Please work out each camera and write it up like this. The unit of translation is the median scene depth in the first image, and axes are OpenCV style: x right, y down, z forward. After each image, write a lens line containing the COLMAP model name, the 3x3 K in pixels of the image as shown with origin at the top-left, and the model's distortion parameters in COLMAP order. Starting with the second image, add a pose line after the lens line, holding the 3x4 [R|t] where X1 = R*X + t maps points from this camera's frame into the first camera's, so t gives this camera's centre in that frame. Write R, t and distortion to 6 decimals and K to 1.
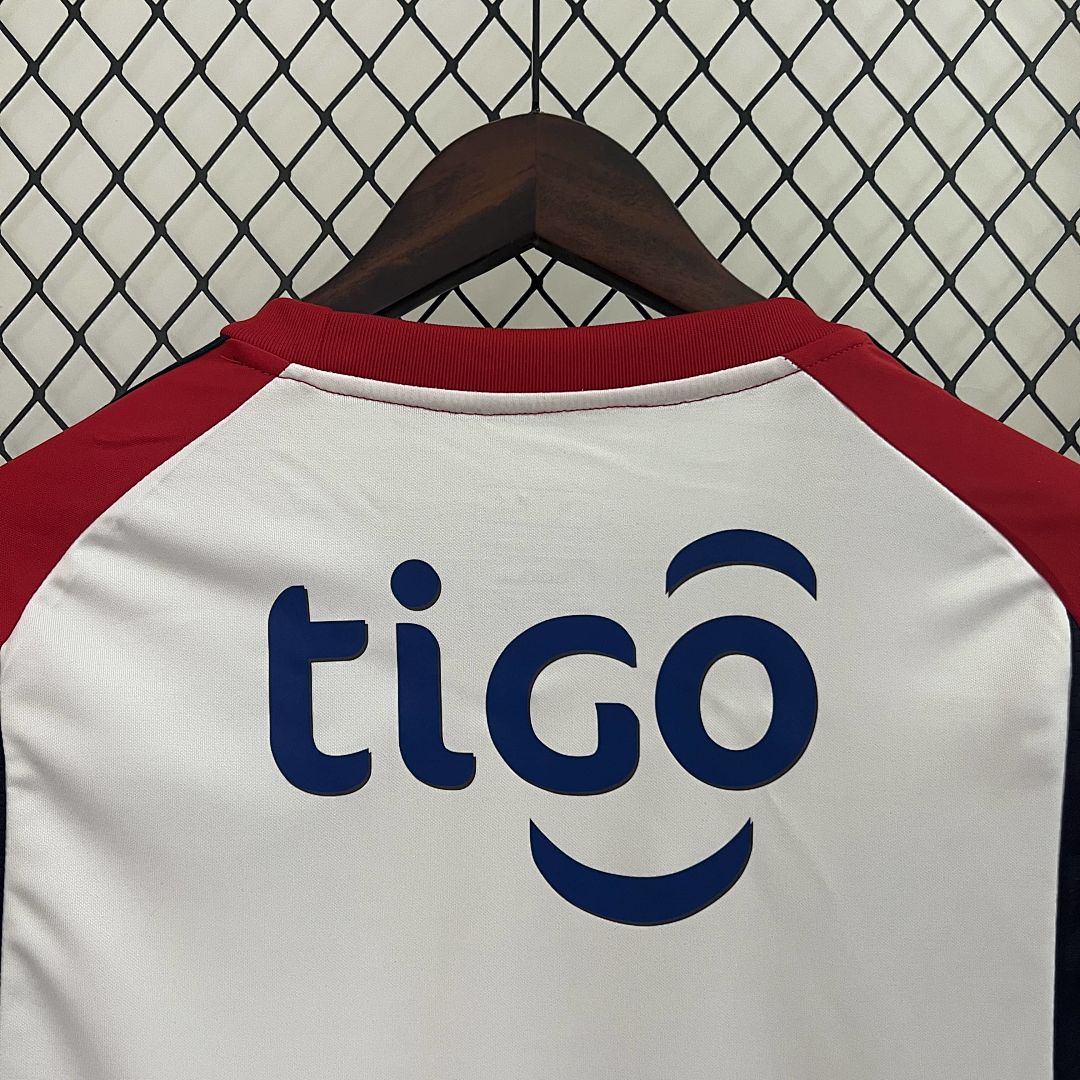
lens RADIAL K [[1184.5, 0, 545.9], [0, 1184.5, 548.8], [0, 0, 1]] dist [0.032992, 0.000000]
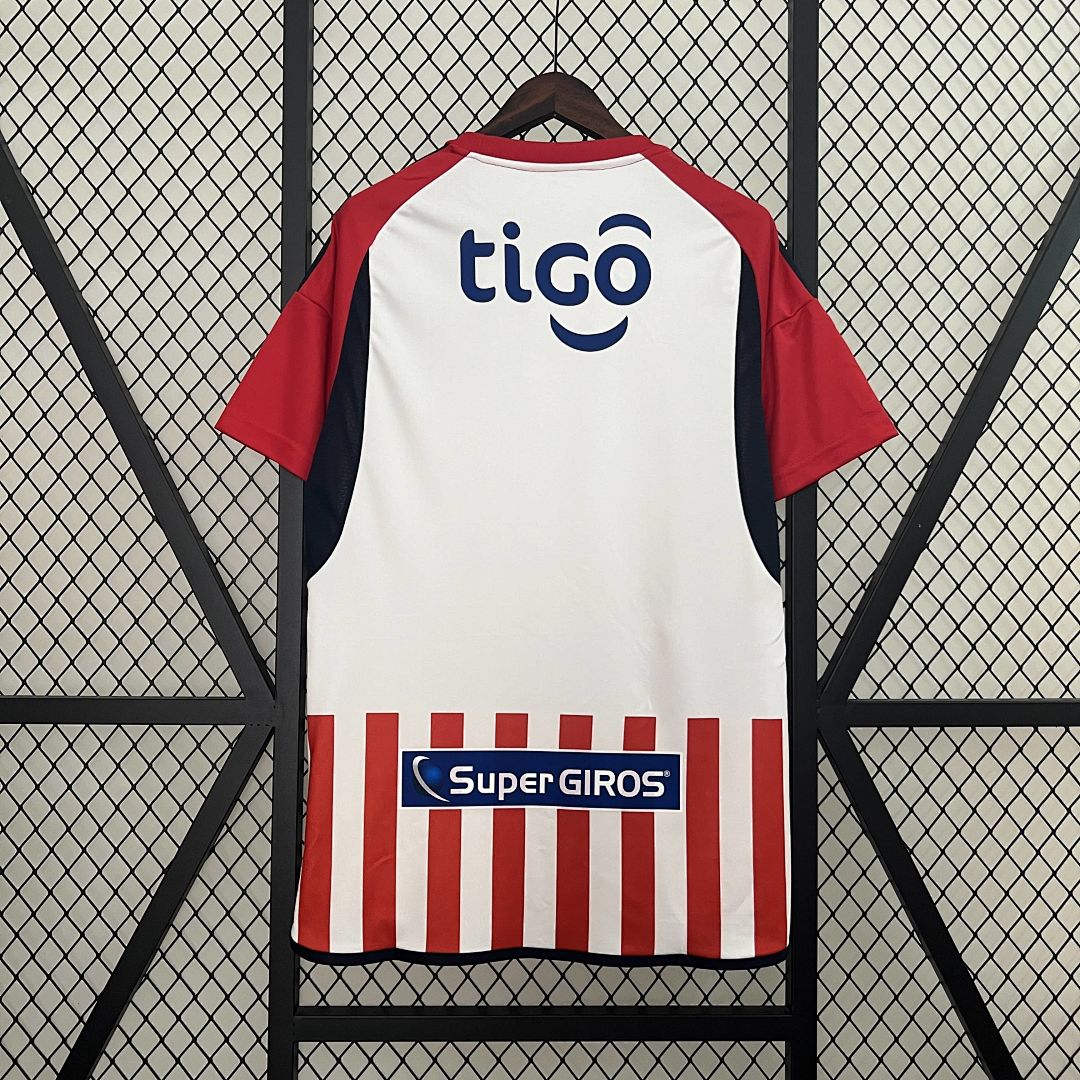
lens RADIAL K [[1184.5, 0, 532.8], [0, 1184.5, 542.9], [0, 0, 1]] dist [0.032992, 0.000000]
pose [[0.999805, 0.019558, -0.002665, -0.036046], [-0.019663, 0.998670, -0.047670, 0.918563], [0.001729, 0.047713, 0.998860, -1.832035]]
